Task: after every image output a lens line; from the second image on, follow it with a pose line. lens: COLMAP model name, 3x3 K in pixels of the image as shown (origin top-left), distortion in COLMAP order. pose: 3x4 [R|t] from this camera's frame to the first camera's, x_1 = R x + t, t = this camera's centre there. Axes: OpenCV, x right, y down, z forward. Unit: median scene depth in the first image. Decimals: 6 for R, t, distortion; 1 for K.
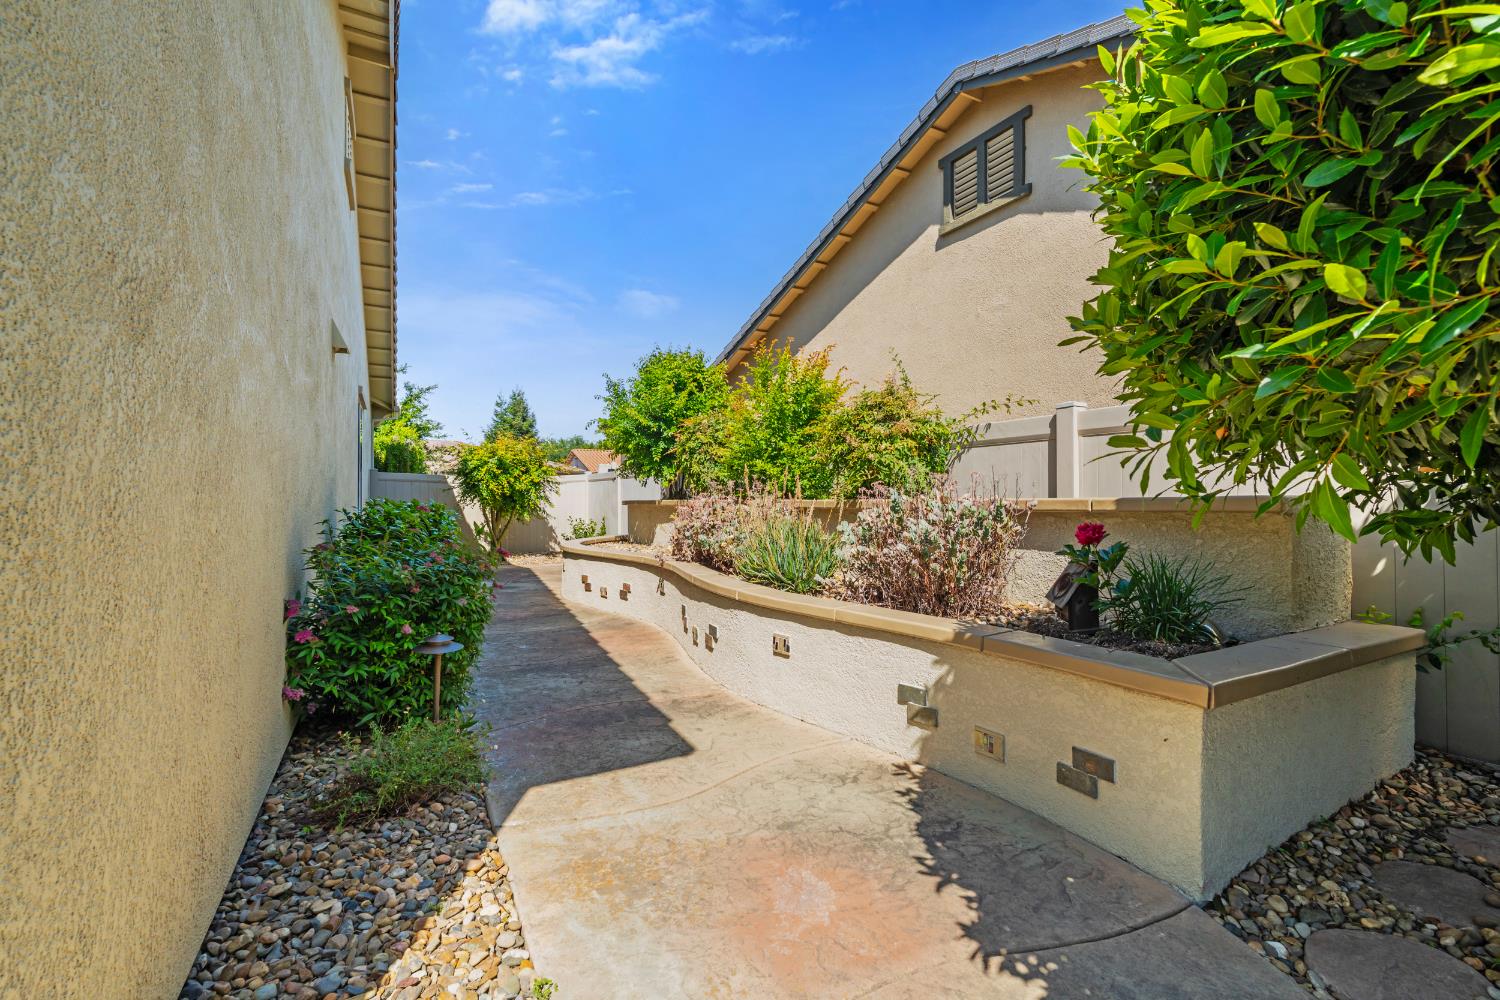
lens RADIAL K [[685.4, 0, 749.8], [0, 685.4, 499.8], [0, 0, 1]] dist [-0.005094, -0.000171]
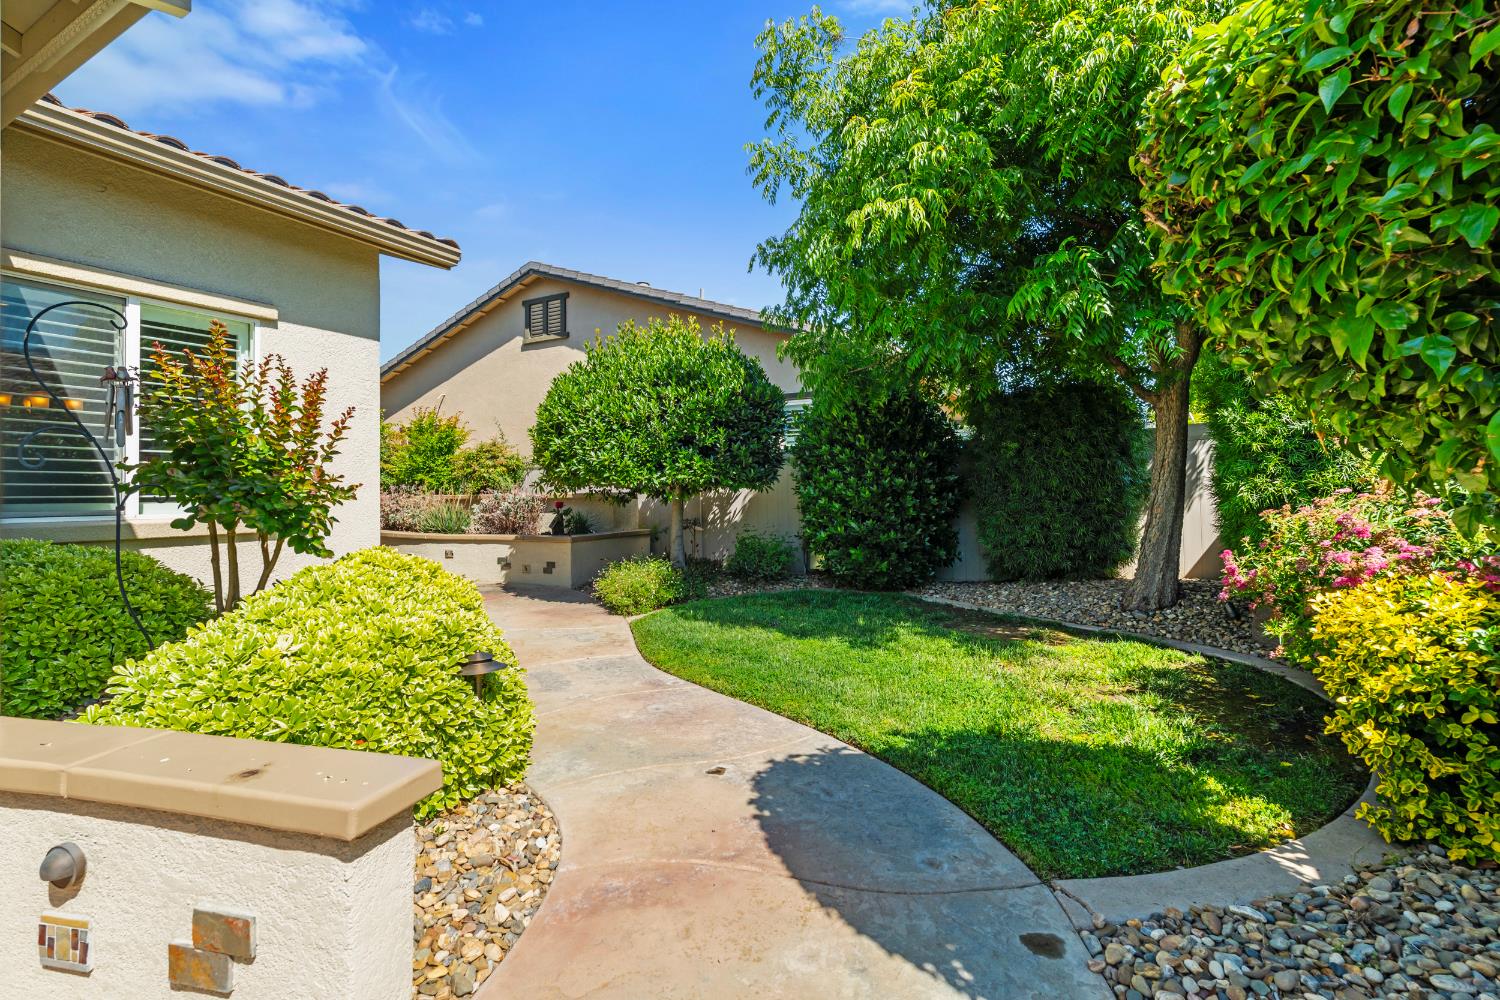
lens RADIAL K [[685.4, 0, 746.4], [0, 685.4, 496.9], [0, 0, 1]] dist [-0.005094, -0.000171]
pose [[0.851755, -0.009117, 0.523860, -0.246716], [0.007602, 0.999958, 0.005044, 0.001394], [-0.523885, -0.000314, 0.851789, -1.239825]]
